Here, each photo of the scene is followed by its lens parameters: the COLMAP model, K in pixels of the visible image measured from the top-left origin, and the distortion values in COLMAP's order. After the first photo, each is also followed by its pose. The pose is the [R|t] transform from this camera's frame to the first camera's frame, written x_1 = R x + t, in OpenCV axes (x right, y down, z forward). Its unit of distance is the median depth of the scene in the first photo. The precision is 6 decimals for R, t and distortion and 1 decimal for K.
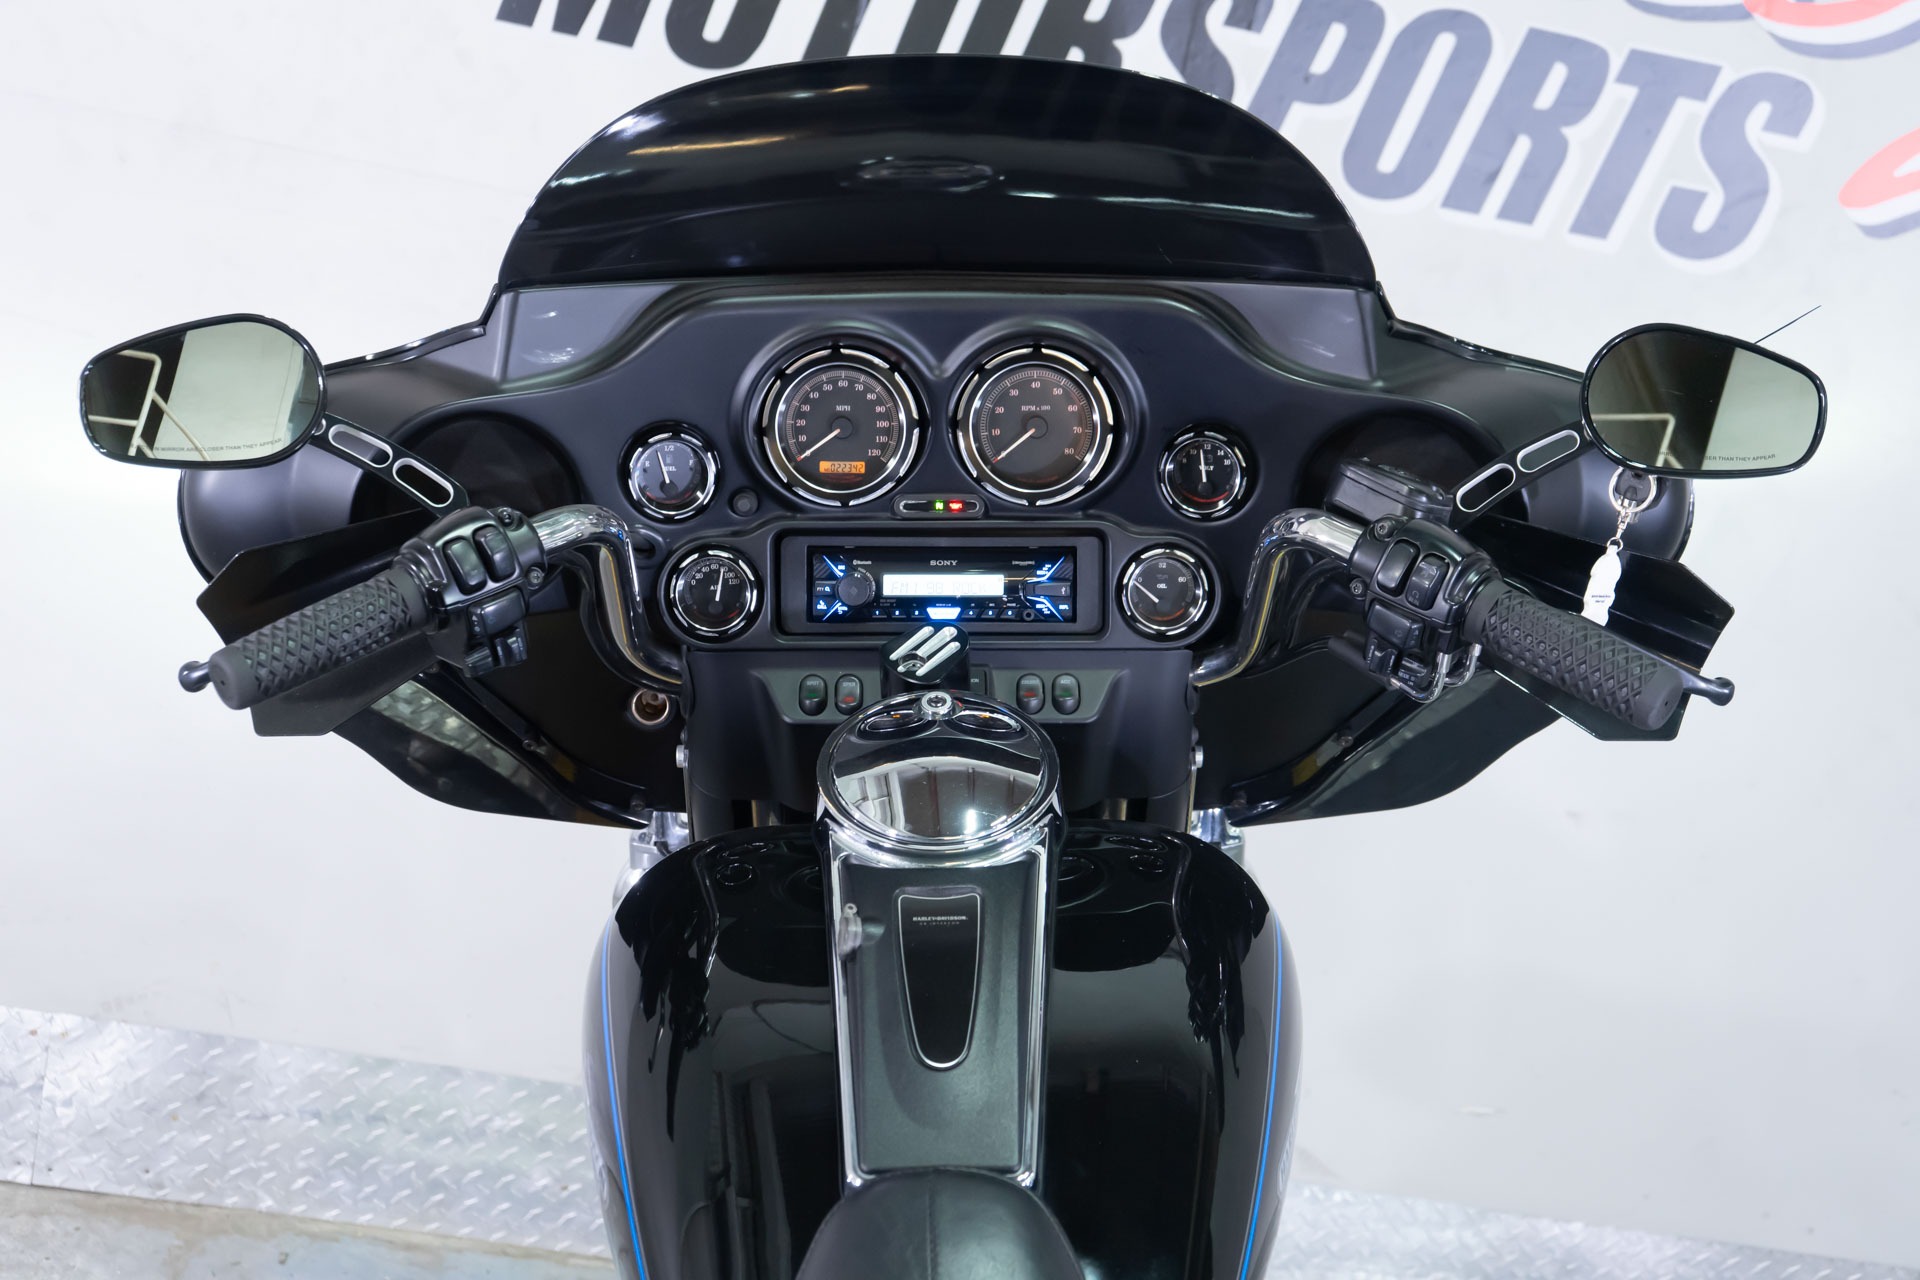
lens RADIAL K [[2625.8, 0, 960.0], [0, 2625.8, 640.0], [0, 0, 1]] dist [0.034537, 0.006523]
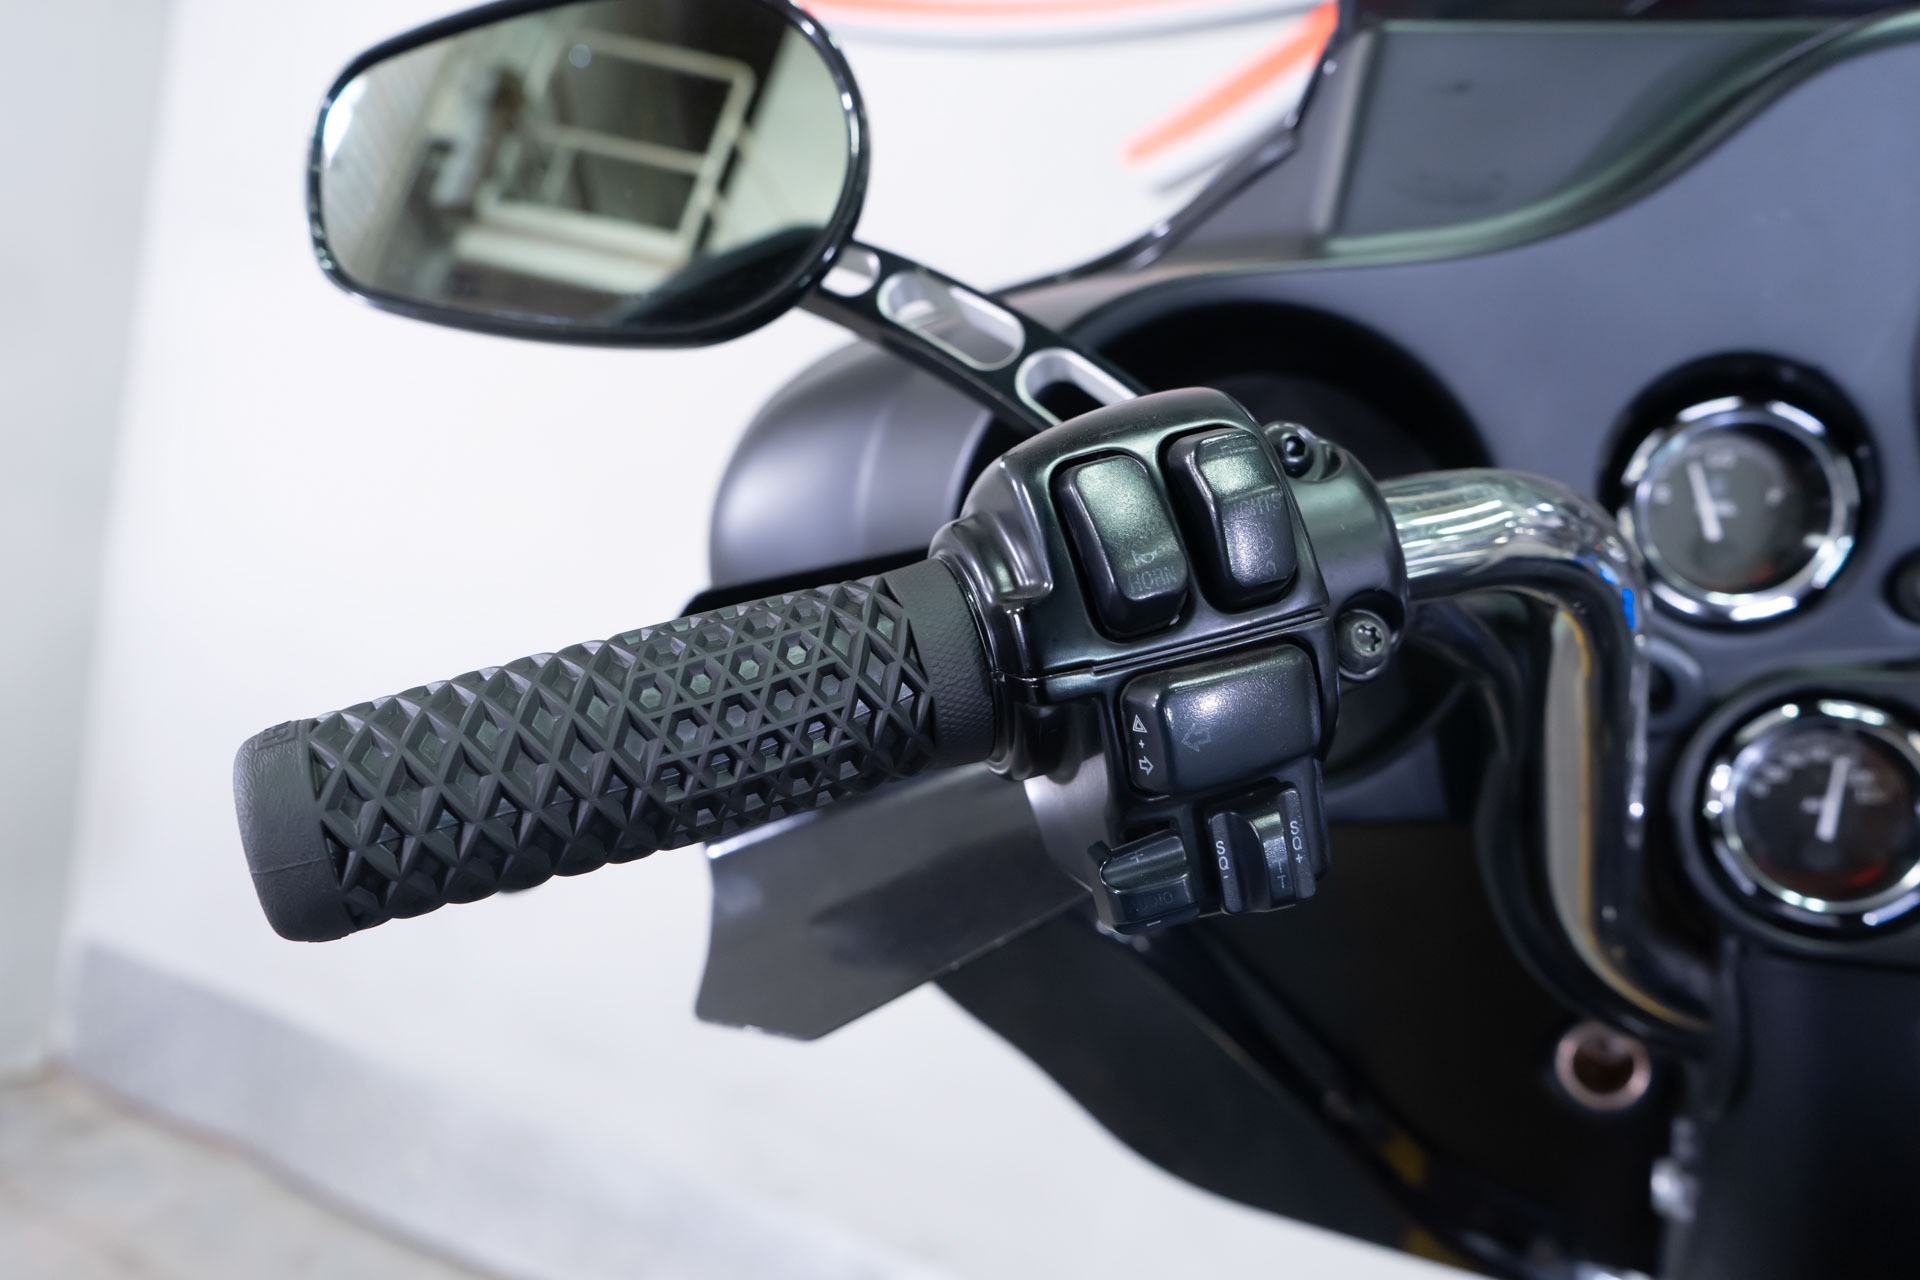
lens RADIAL K [[1520.8, 0, 960.0], [0, 1520.8, 640.0], [0, 0, 1]] dist [0.001353, 0.001297]
pose [[0.902625, 0.042629, -0.428311, -0.114740], [-0.125024, 0.978147, -0.166122, 0.011133], [0.411870, 0.203495, 0.888230, 0.736439]]
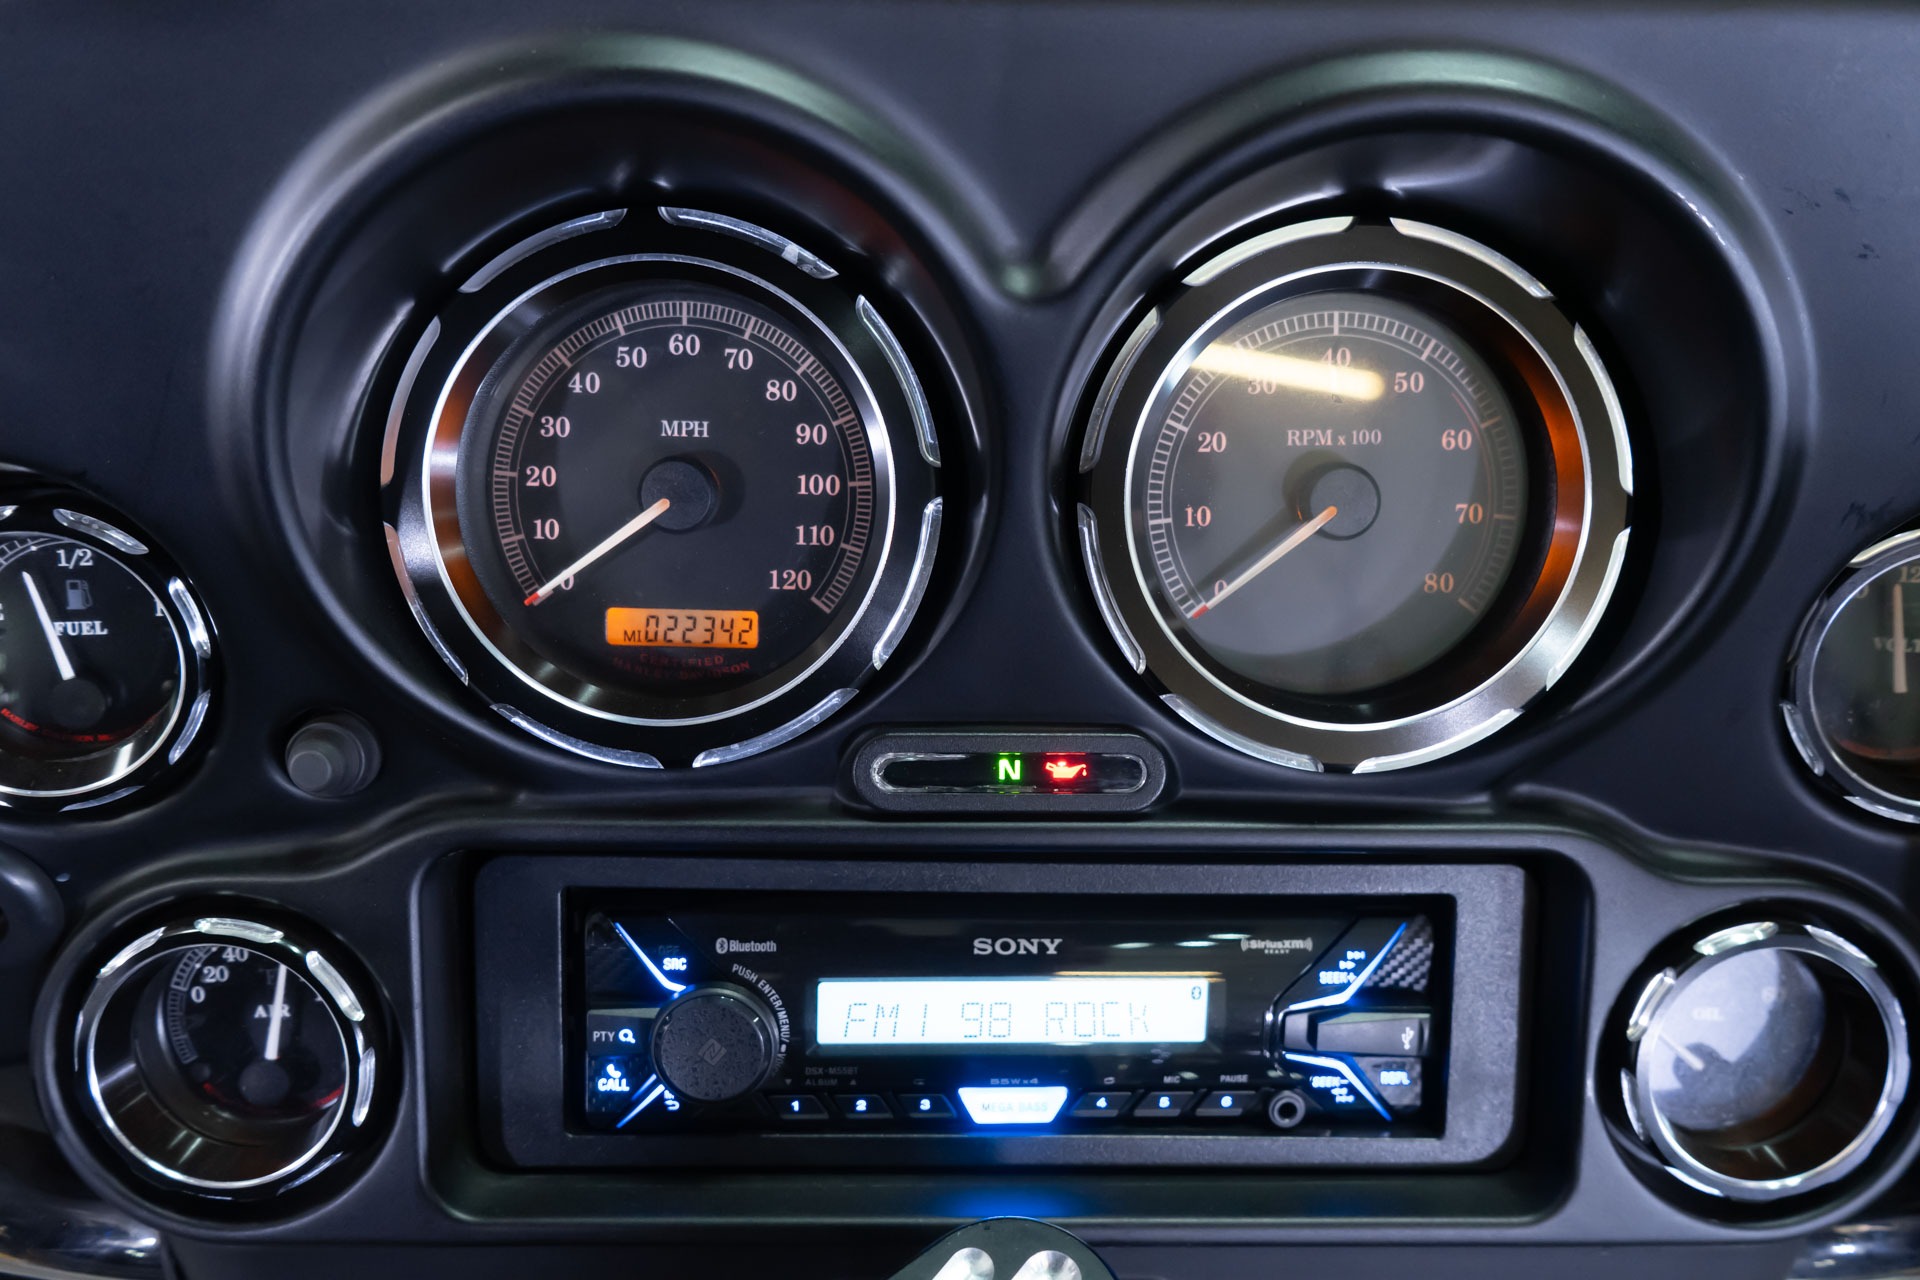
lens RADIAL K [[1520.8, 0, 960.0], [0, 1520.8, 640.0], [0, 0, 1]] dist [0.001353, 0.001297]
pose [[0.999886, 0.012509, 0.008507, -0.014778], [-0.012450, 0.999898, -0.006982, -0.063795], [-0.008594, 0.006876, 0.999939, 0.829670]]
